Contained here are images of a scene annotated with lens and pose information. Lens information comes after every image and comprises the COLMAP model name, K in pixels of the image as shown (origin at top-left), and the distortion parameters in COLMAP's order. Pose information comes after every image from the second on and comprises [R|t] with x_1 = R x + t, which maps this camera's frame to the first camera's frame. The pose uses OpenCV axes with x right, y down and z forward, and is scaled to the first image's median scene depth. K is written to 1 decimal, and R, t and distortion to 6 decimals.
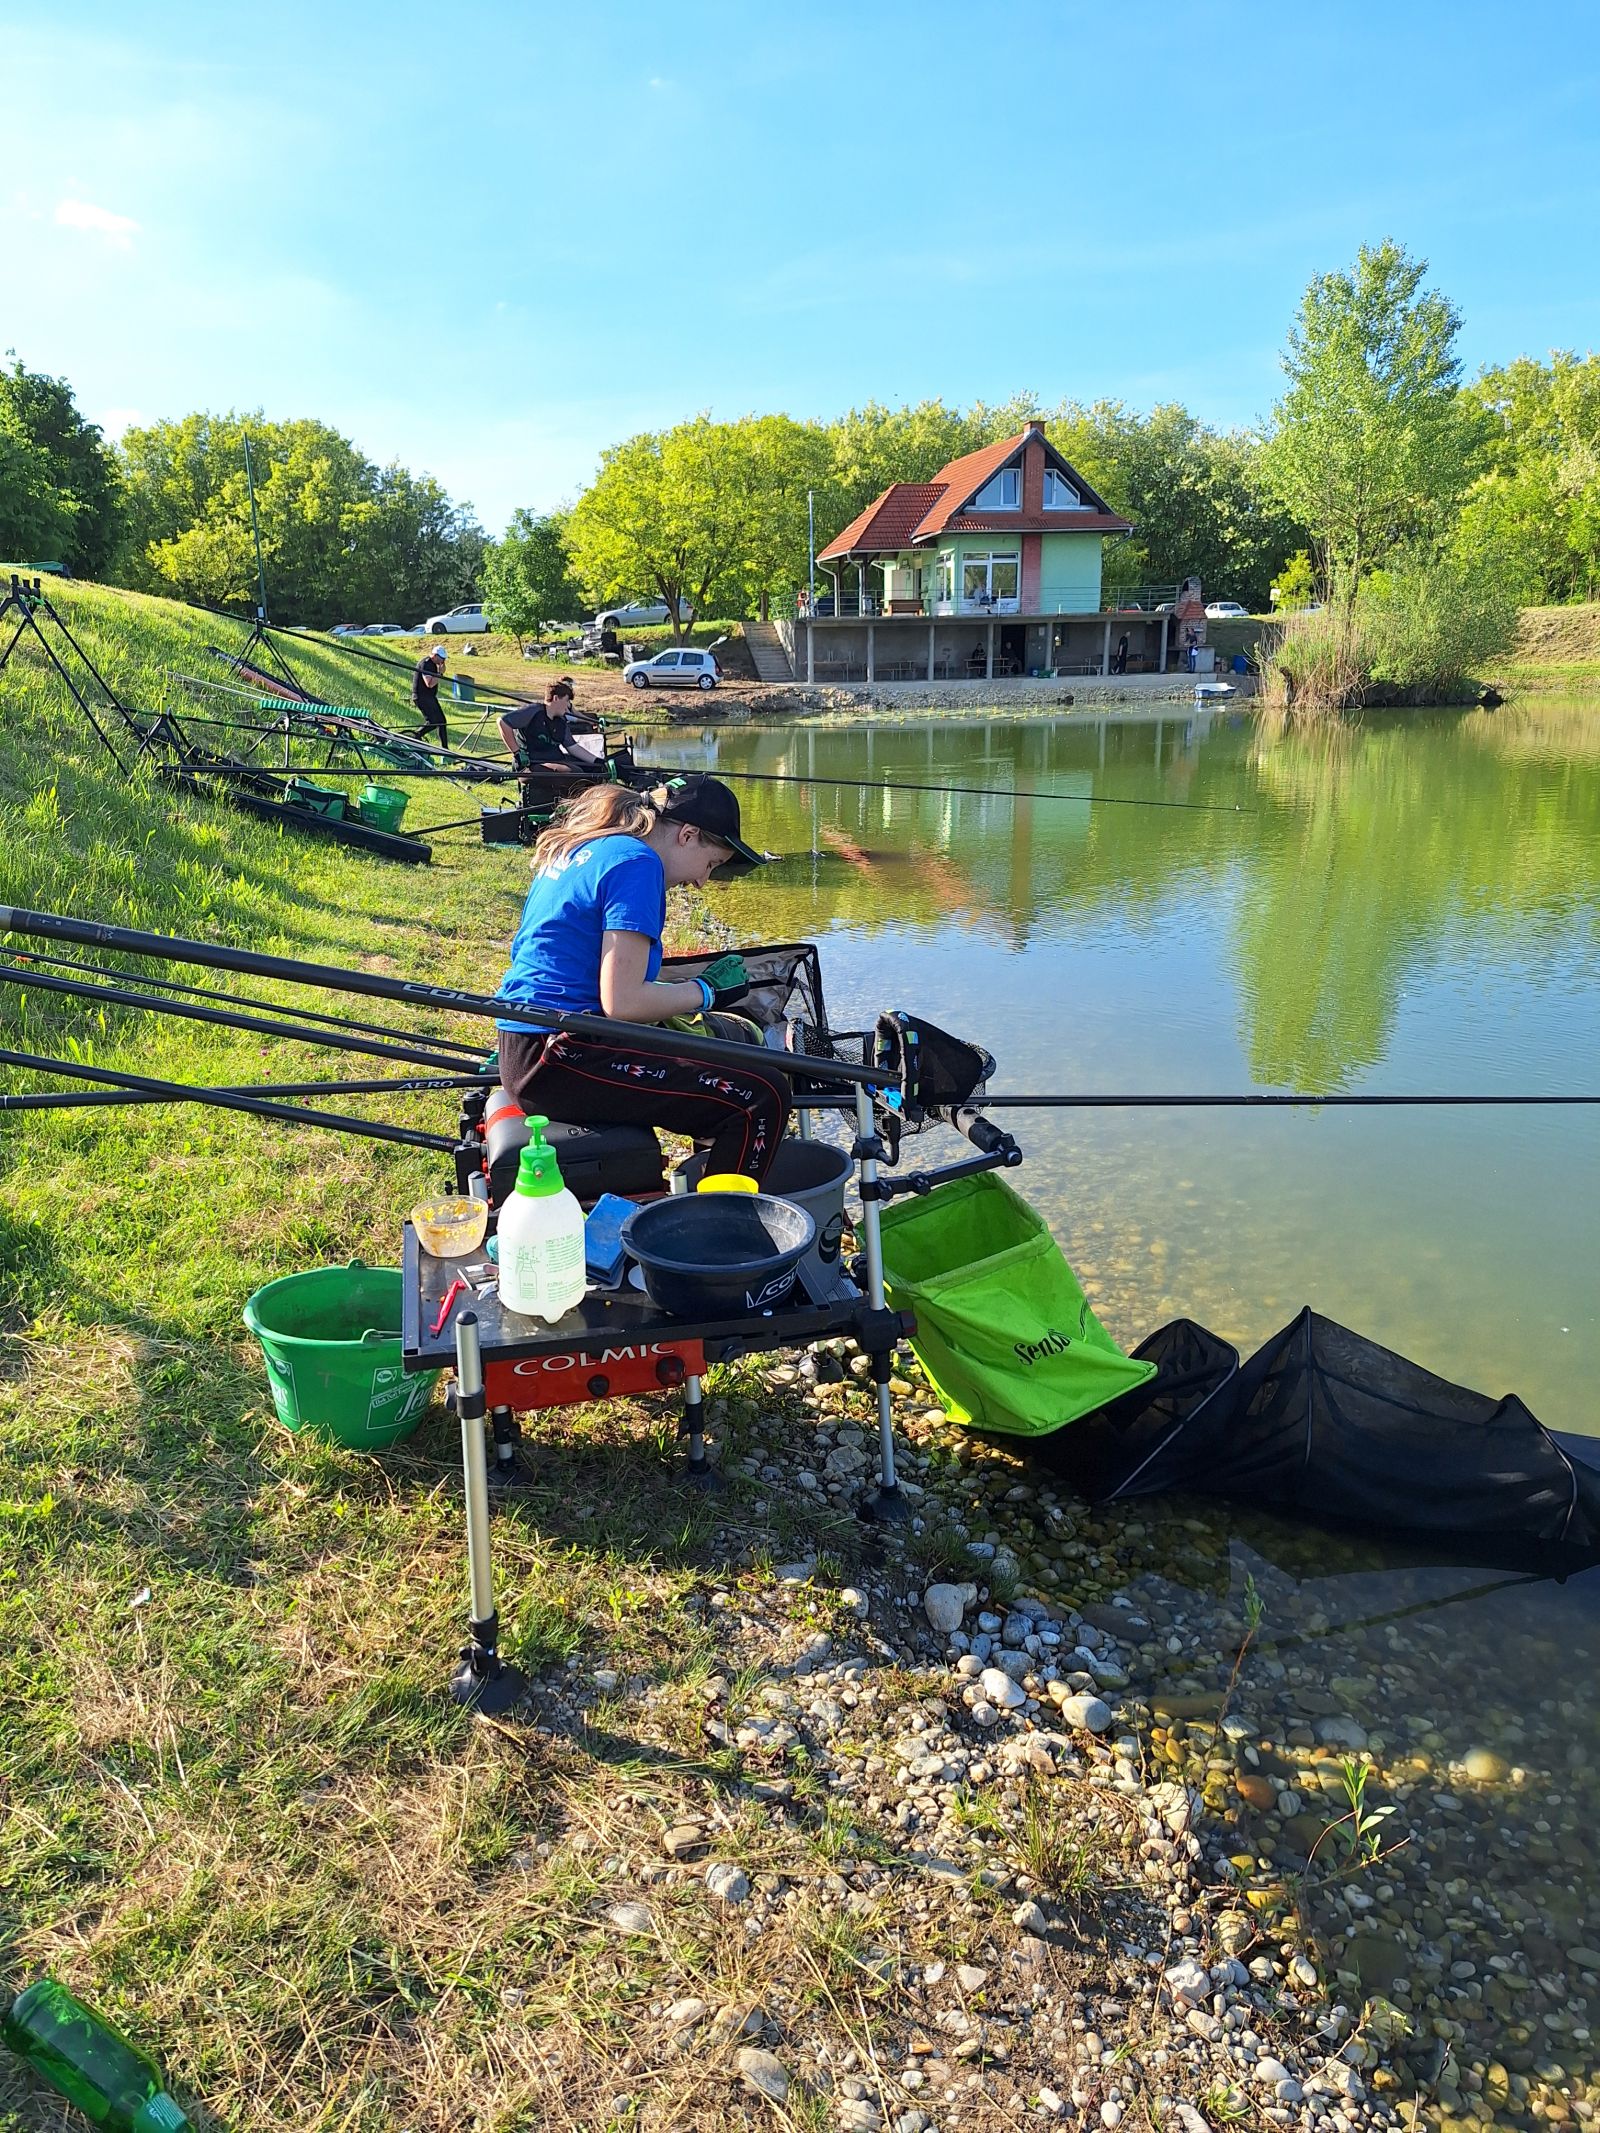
lens RADIAL K [[1470.7, 0, 814.8], [0, 1470.7, 1081.2], [0, 0, 1]] dist [0.032143, -0.027180]
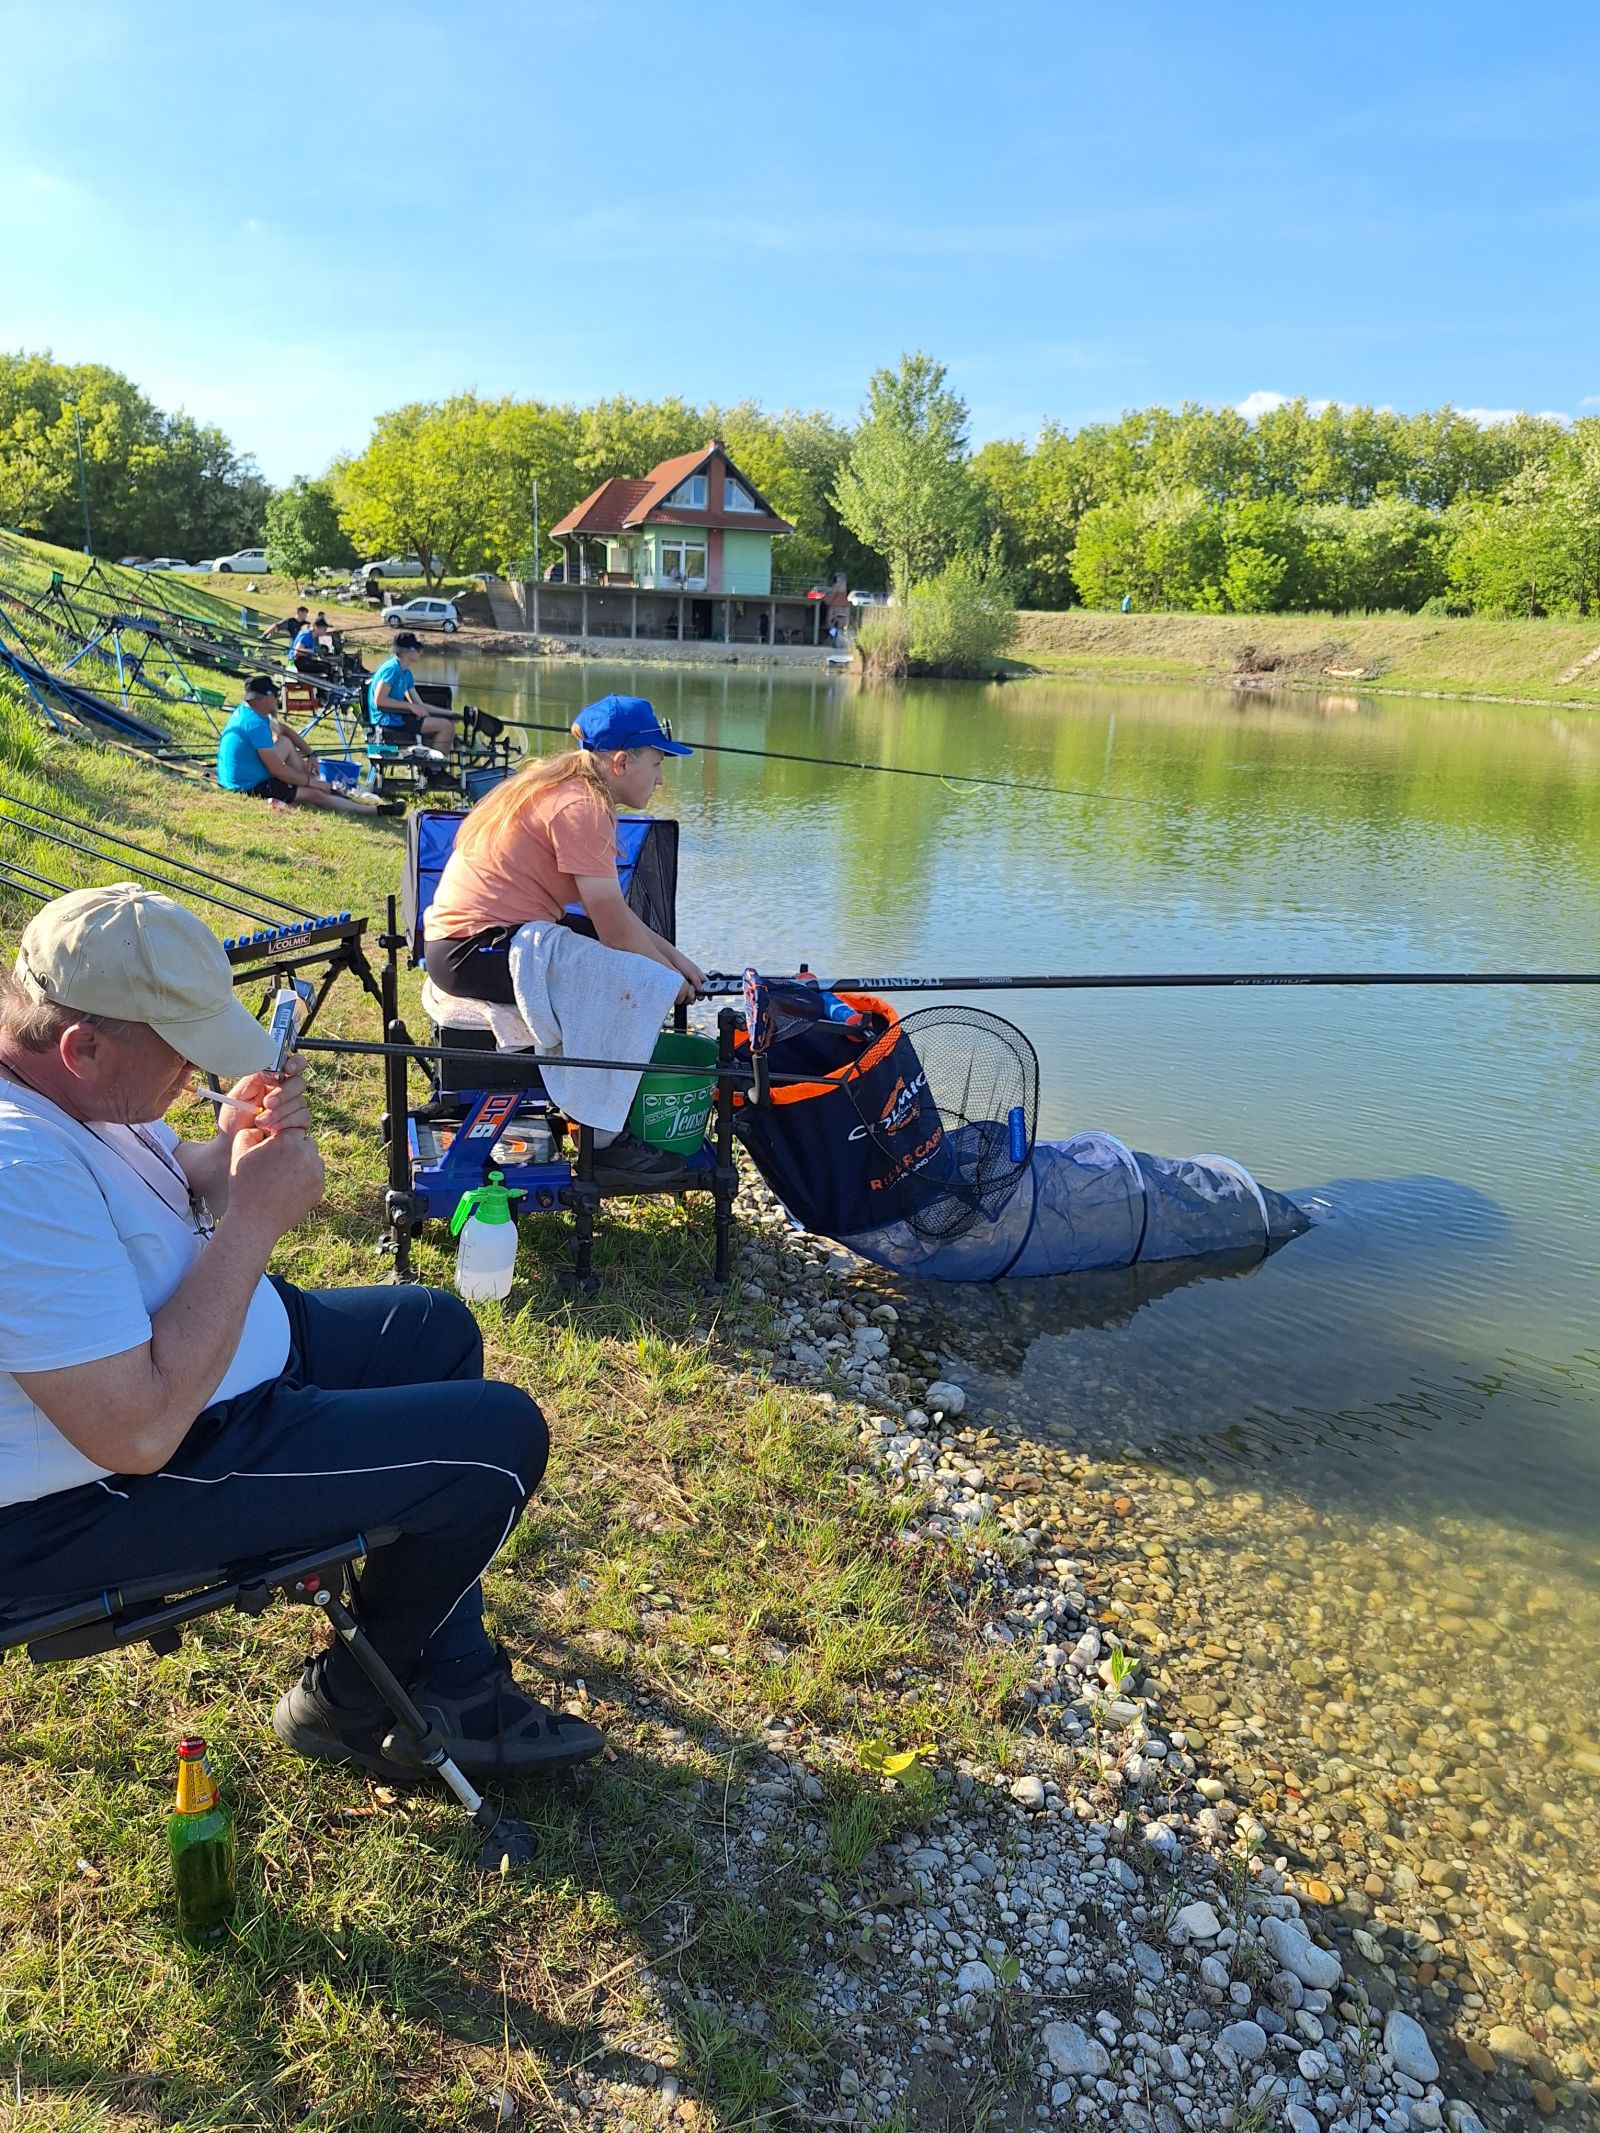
lens RADIAL K [[1470.7, 0, 801.7], [0, 1470.7, 1078.1], [0, 0, 1]] dist [0.032143, -0.027180]
pose [[0.990167, 0.024589, 0.137713, 0.055651], [-0.026645, 0.999559, 0.013107, 0.083883], [-0.137330, -0.016648, 0.990385, -0.276215]]
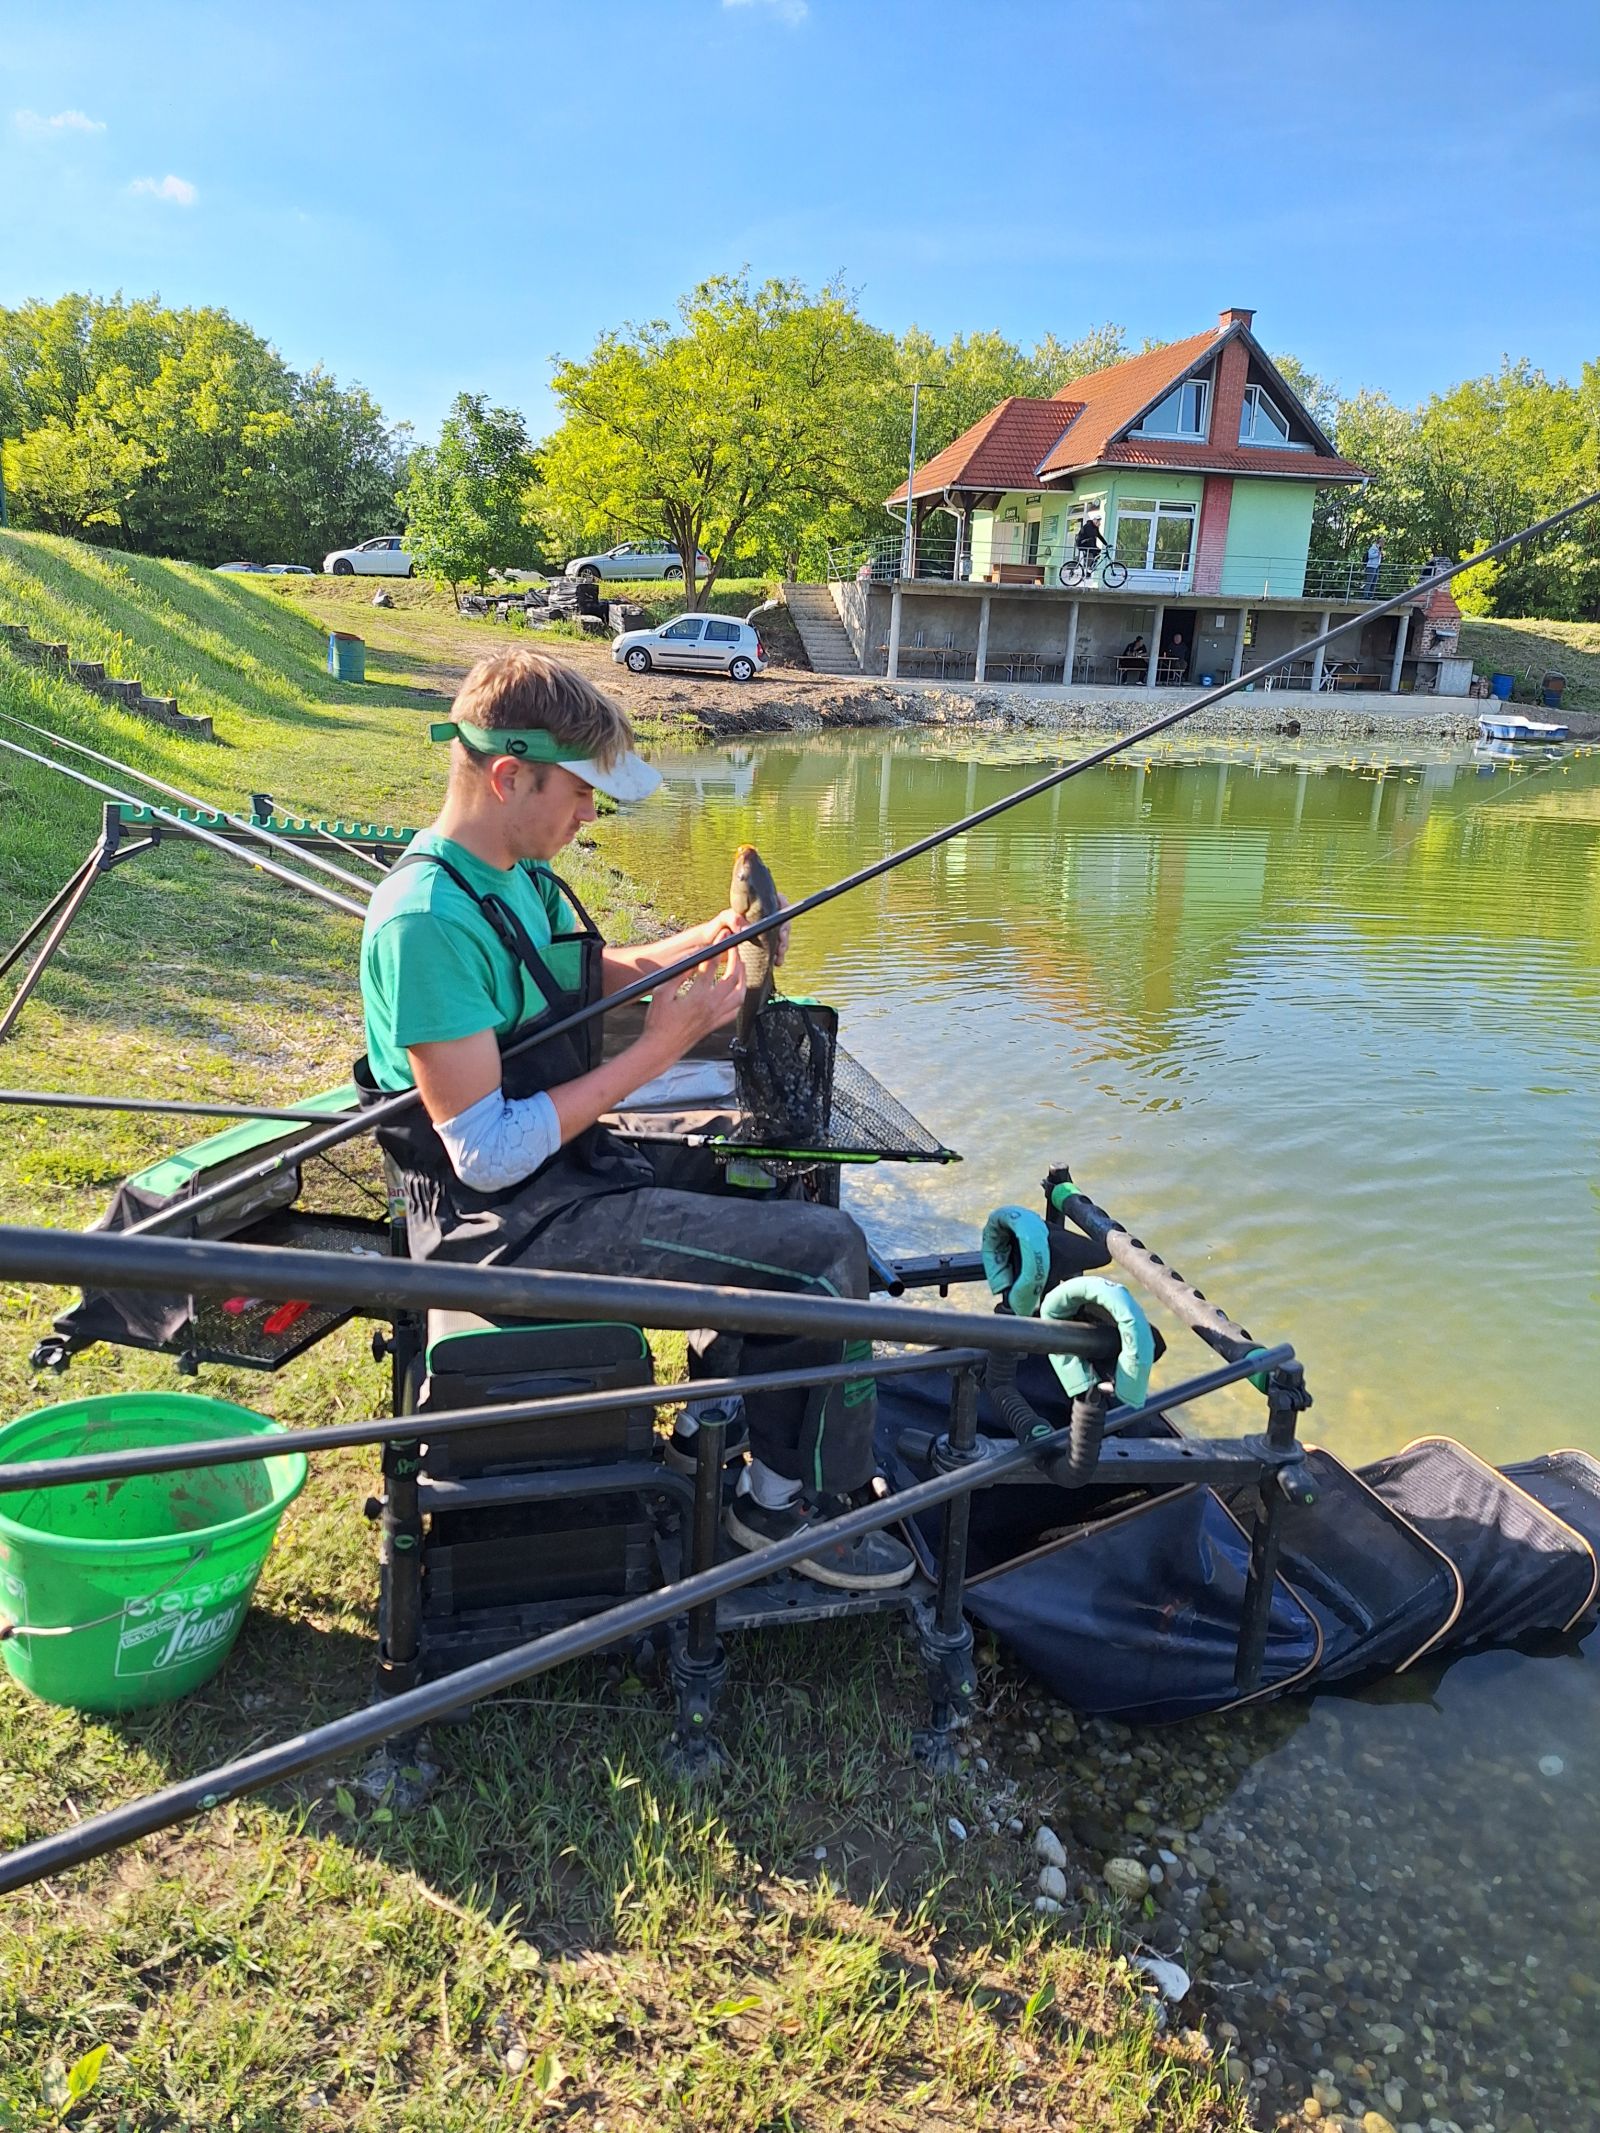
lens RADIAL K [[1470.7, 0, 801.3], [0, 1470.7, 1061.6], [0, 0, 1]] dist [0.032143, -0.027180]
pose [[0.998105, 0.048976, 0.037263, -0.056775], [-0.048910, 0.998800, -0.002693, -0.089383], [-0.037350, 0.000865, 0.999302, 0.322062]]
